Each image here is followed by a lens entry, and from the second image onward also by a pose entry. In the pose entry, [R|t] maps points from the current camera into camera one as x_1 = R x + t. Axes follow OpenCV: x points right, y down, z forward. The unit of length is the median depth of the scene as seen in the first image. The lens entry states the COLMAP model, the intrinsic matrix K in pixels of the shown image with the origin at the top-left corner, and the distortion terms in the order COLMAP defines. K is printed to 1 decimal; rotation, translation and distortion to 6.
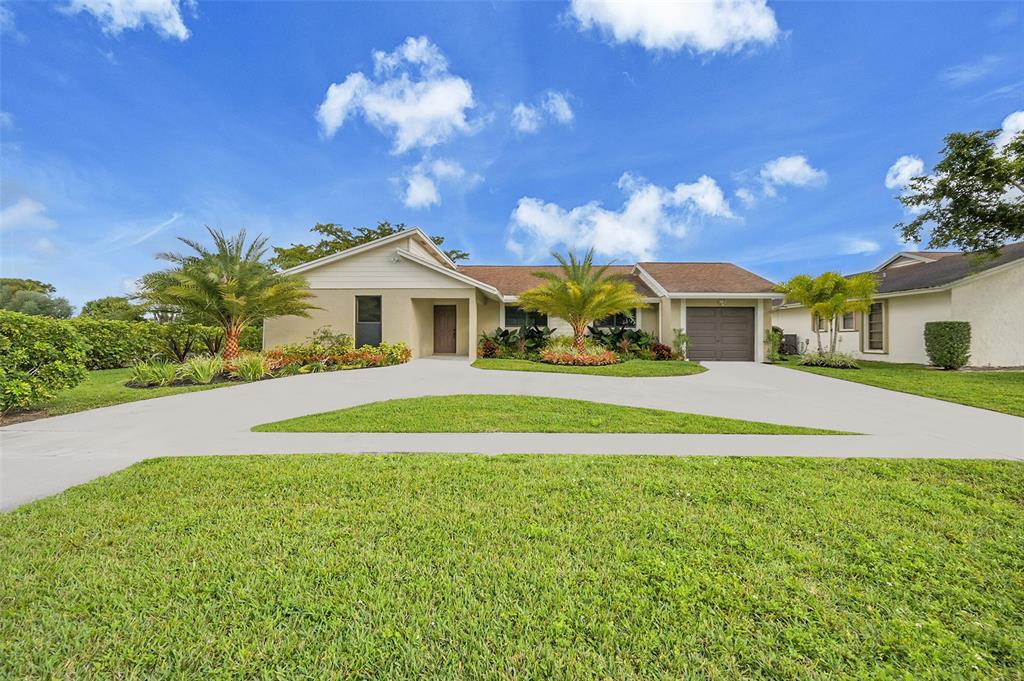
lens RADIAL K [[411.4, 0, 515.3], [0, 411.4, 333.9], [0, 0, 1]] dist [-0.001051, -0.000039]
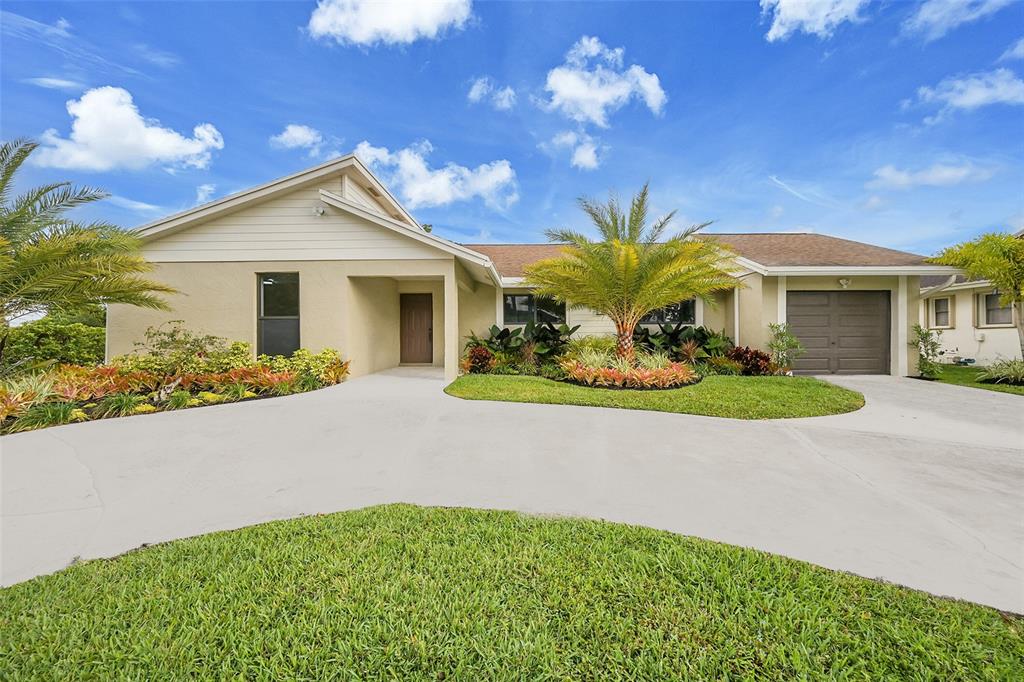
lens RADIAL K [[410.0, 0, 506.3], [0, 410.0, 333.9], [0, 0, 1]] dist [0.000241, -0.000190]
pose [[0.999864, -0.006812, -0.015004, -0.011405], [0.006795, 0.999976, -0.001216, -0.000158], [0.015012, 0.001114, 0.999887, 0.358520]]
